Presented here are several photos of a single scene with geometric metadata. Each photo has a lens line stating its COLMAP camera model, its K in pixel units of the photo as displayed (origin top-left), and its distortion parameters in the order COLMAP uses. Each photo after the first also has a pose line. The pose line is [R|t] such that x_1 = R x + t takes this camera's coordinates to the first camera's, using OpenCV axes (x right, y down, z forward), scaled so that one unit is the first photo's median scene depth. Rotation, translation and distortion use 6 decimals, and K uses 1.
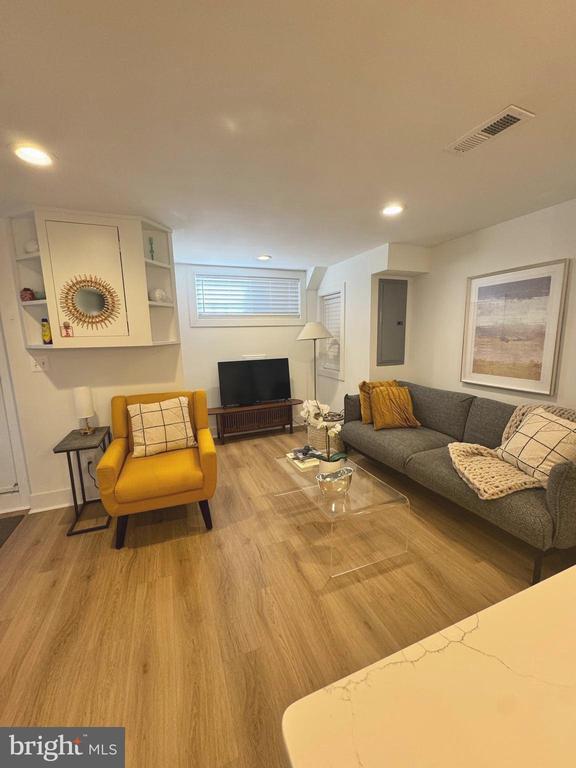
lens RADIAL K [[310.3, 0, 287.3], [0, 310.3, 383.5], [0, 0, 1]] dist [-0.002662, -0.000091]
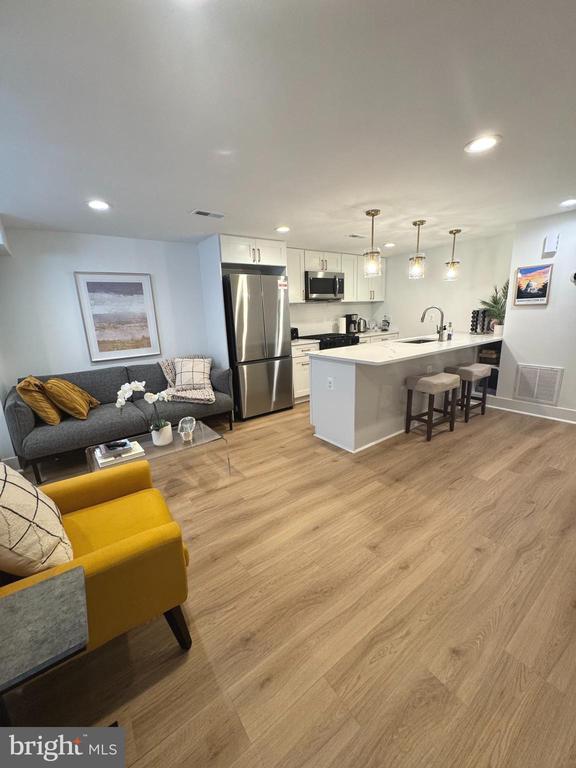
lens RADIAL K [[310.3, 0, 287.2], [0, 310.3, 384.8], [0, 0, 1]] dist [-0.002662, -0.000091]
pose [[-0.256572, -0.193686, 0.946919, -0.949436], [0.194997, 0.949196, 0.246987, -0.083845], [-0.946650, 0.248016, -0.205769, 0.698553]]
